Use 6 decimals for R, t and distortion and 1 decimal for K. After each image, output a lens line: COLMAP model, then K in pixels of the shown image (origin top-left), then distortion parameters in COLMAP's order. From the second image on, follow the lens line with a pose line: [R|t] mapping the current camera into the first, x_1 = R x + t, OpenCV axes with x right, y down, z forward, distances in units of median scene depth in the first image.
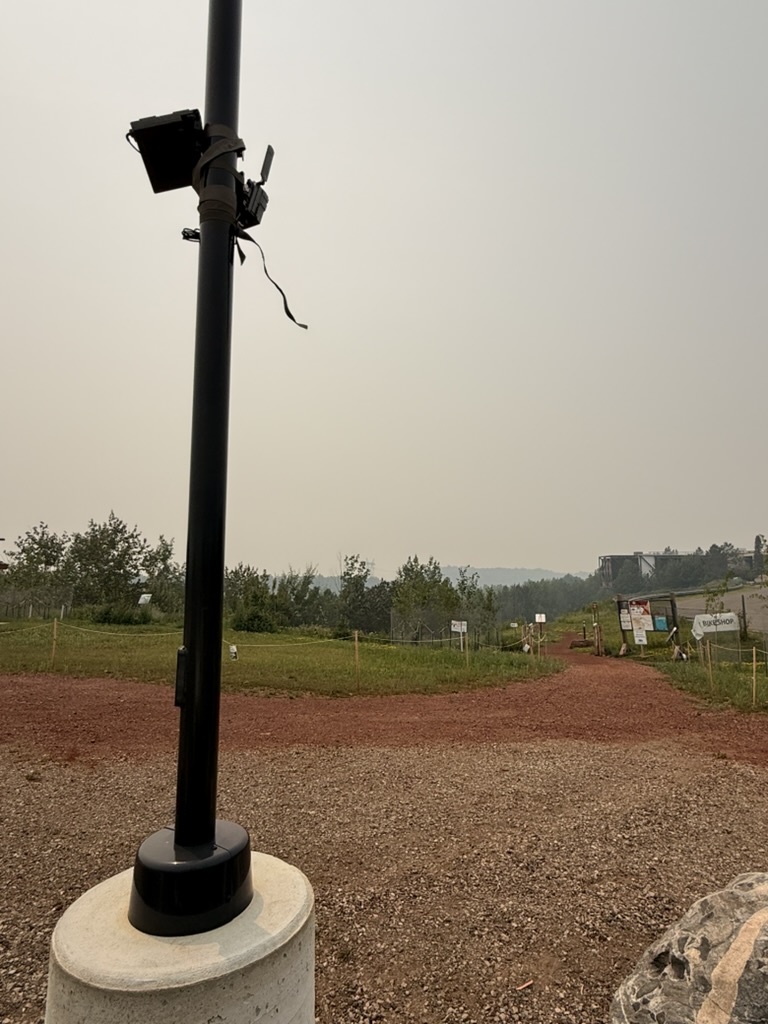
lens RADIAL K [[570.5, 0, 386.2], [0, 570.5, 510.1], [0, 0, 1]] dist [0.004526, 0.000267]
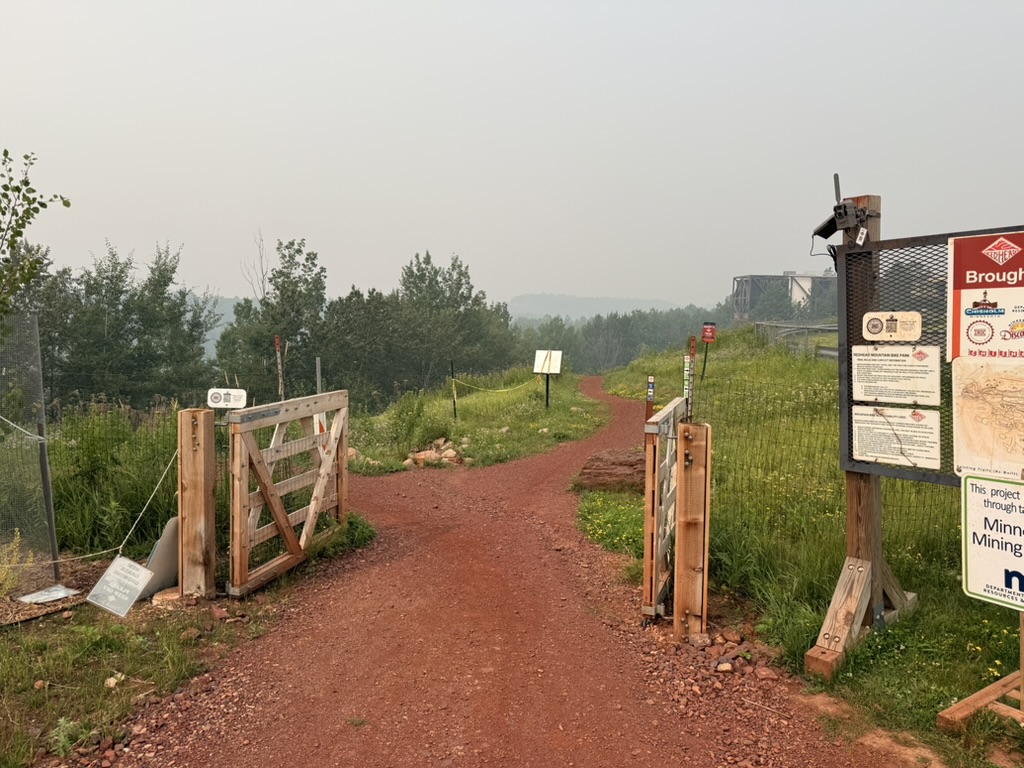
lens RADIAL K [[713.3, 0, 509.5], [0, 713.3, 382.8], [0, 0, 1]] dist [0.071305, -0.000198]
pose [[0.998037, 0.019828, 0.059409, 0.096051], [-0.032479, 0.974905, 0.220238, 0.046561], [-0.053551, -0.221735, 0.973635, 0.250946]]
